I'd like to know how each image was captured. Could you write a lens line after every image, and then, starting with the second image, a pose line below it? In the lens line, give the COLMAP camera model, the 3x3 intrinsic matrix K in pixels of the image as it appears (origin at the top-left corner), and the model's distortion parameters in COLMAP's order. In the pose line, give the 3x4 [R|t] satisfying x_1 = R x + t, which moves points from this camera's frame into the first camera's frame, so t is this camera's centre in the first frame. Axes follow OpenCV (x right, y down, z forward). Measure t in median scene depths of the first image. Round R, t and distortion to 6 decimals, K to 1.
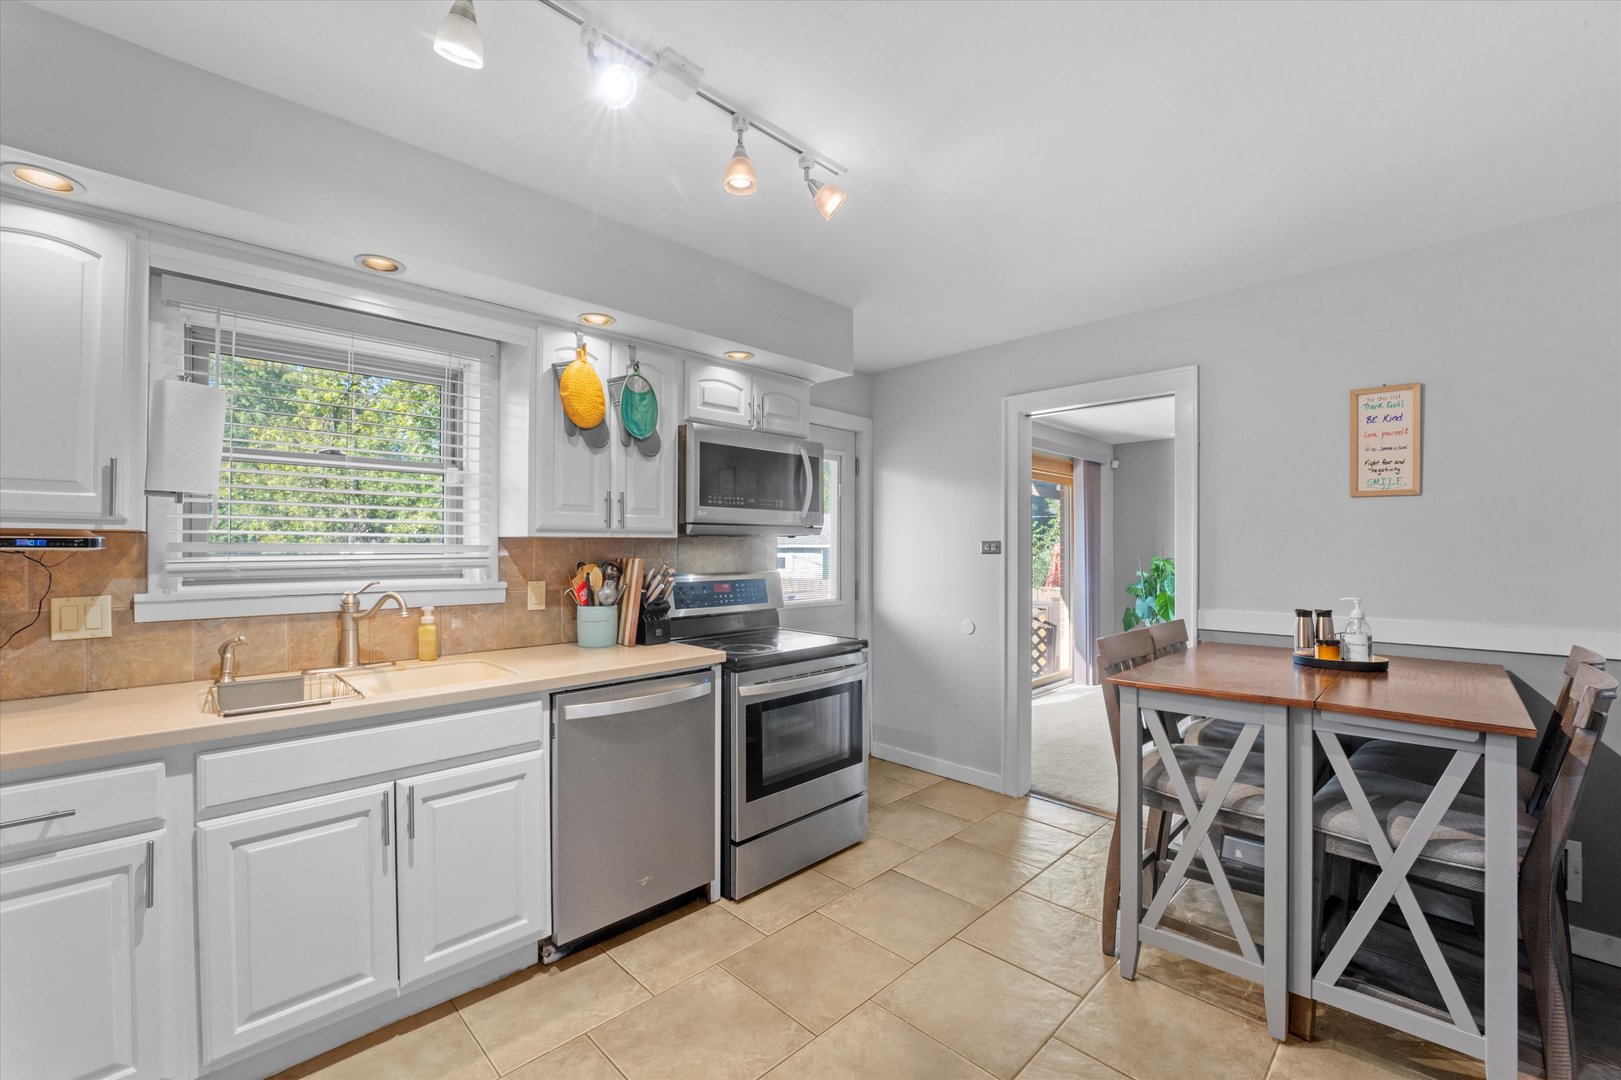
lens RADIAL K [[669.1, 0, 803.6], [0, 669.1, 543.4], [0, 0, 1]] dist [-0.003789, 0.000067]
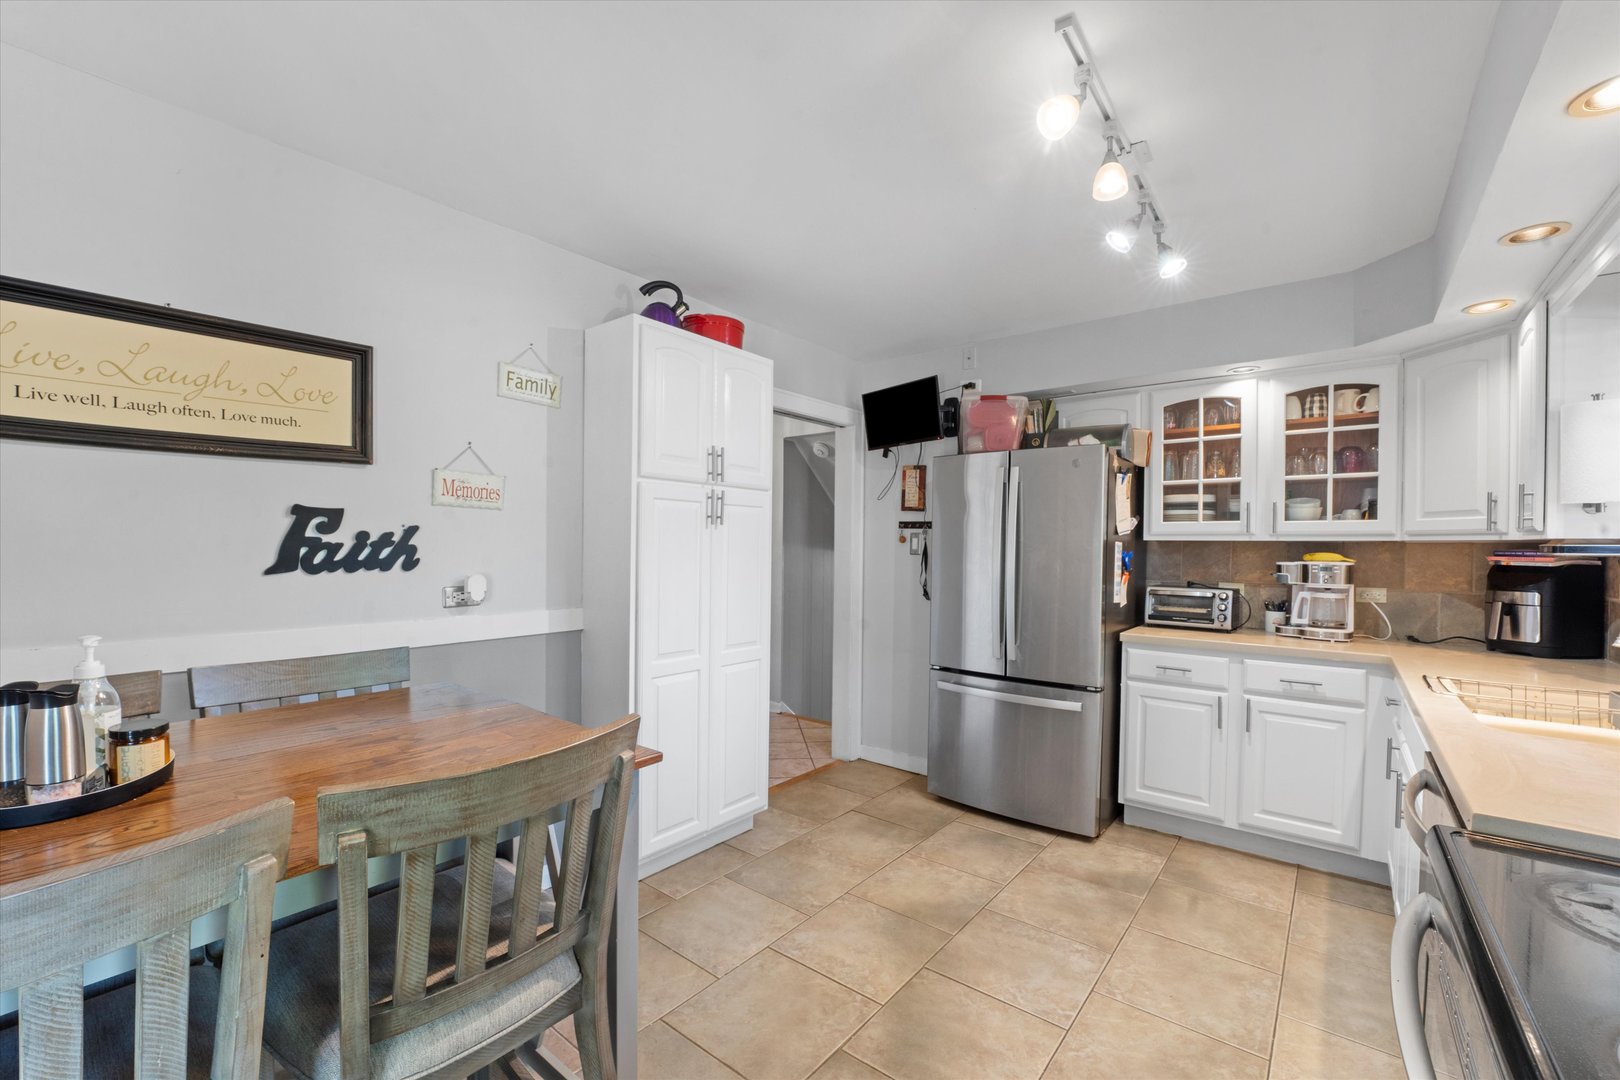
lens RADIAL K [[668.7, 0, 798.3], [0, 668.7, 545.6], [0, 0, 1]] dist [-0.003789, 0.000067]
pose [[-0.990792, -0.010676, -0.134971, 0.369880], [-0.010959, 0.999939, 0.001359, 0.002291], [0.134948, 0.002826, -0.990849, 1.432408]]
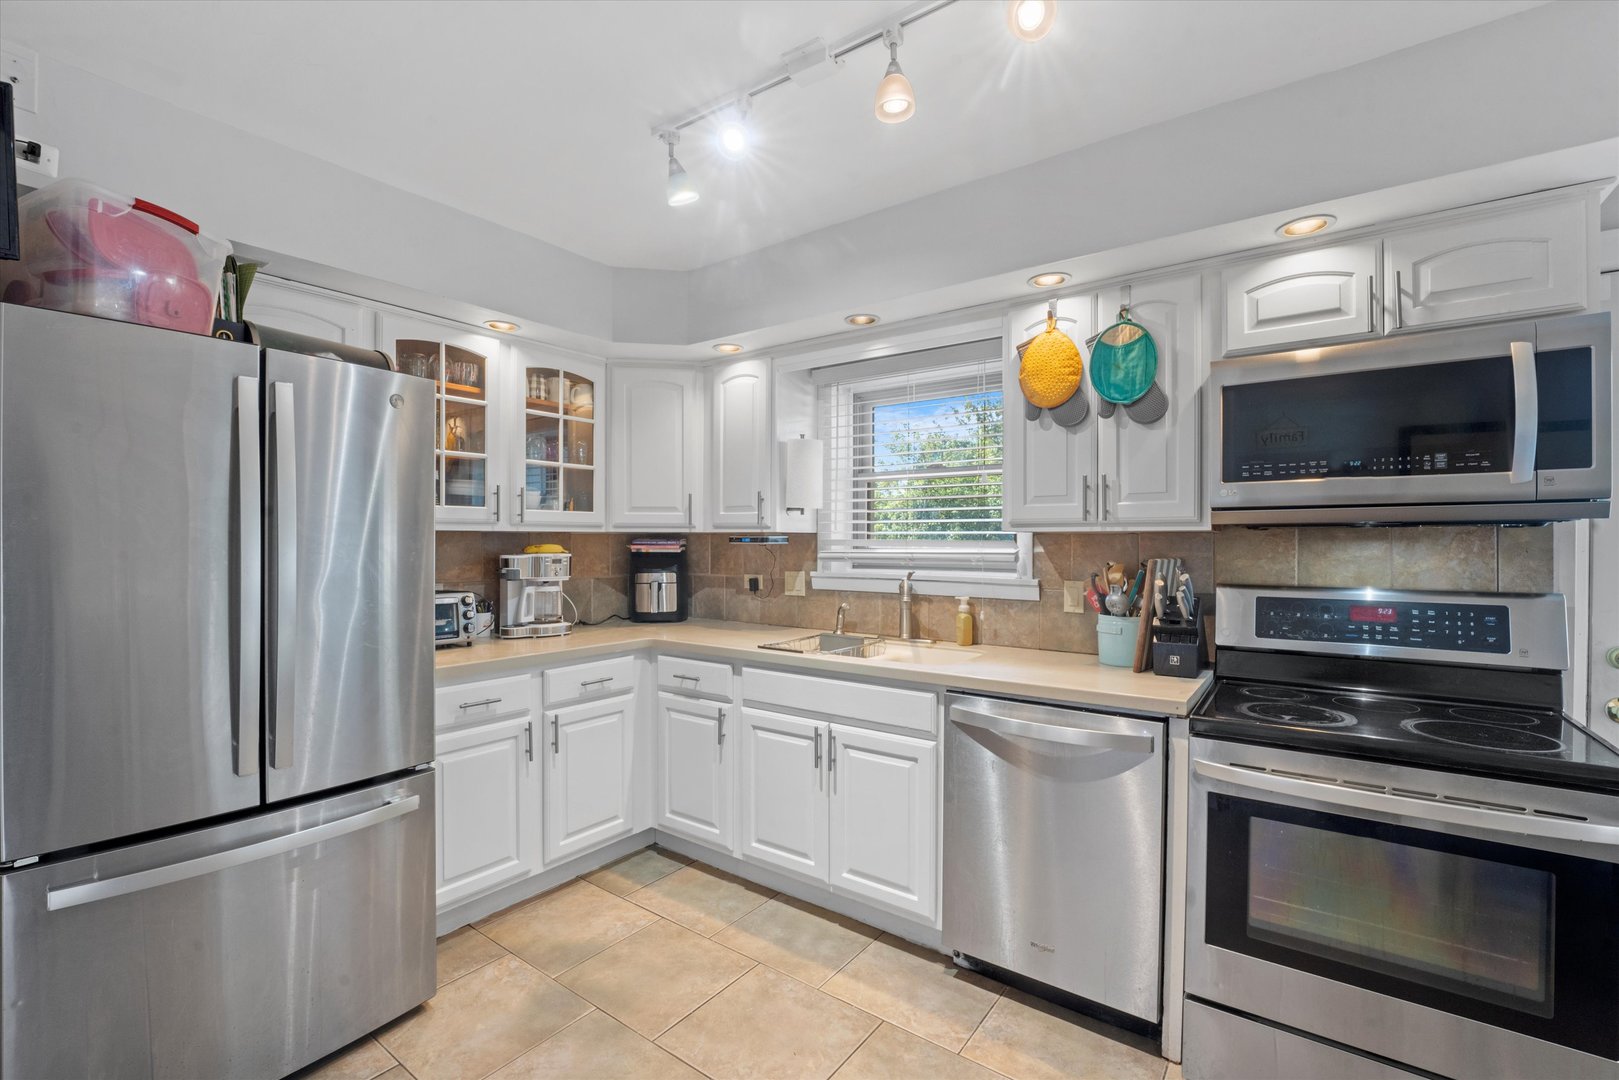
lens RADIAL K [[713.1, 0, 794.9], [0, 713.1, 541.4], [0, 0, 1]] dist [-0.003572, -0.000410]
pose [[0.161201, -0.001919, -0.986920, 0.558210], [0.001176, 0.999998, -0.001752, 0.004730], [0.986921, -0.000878, 0.161203, 0.534642]]
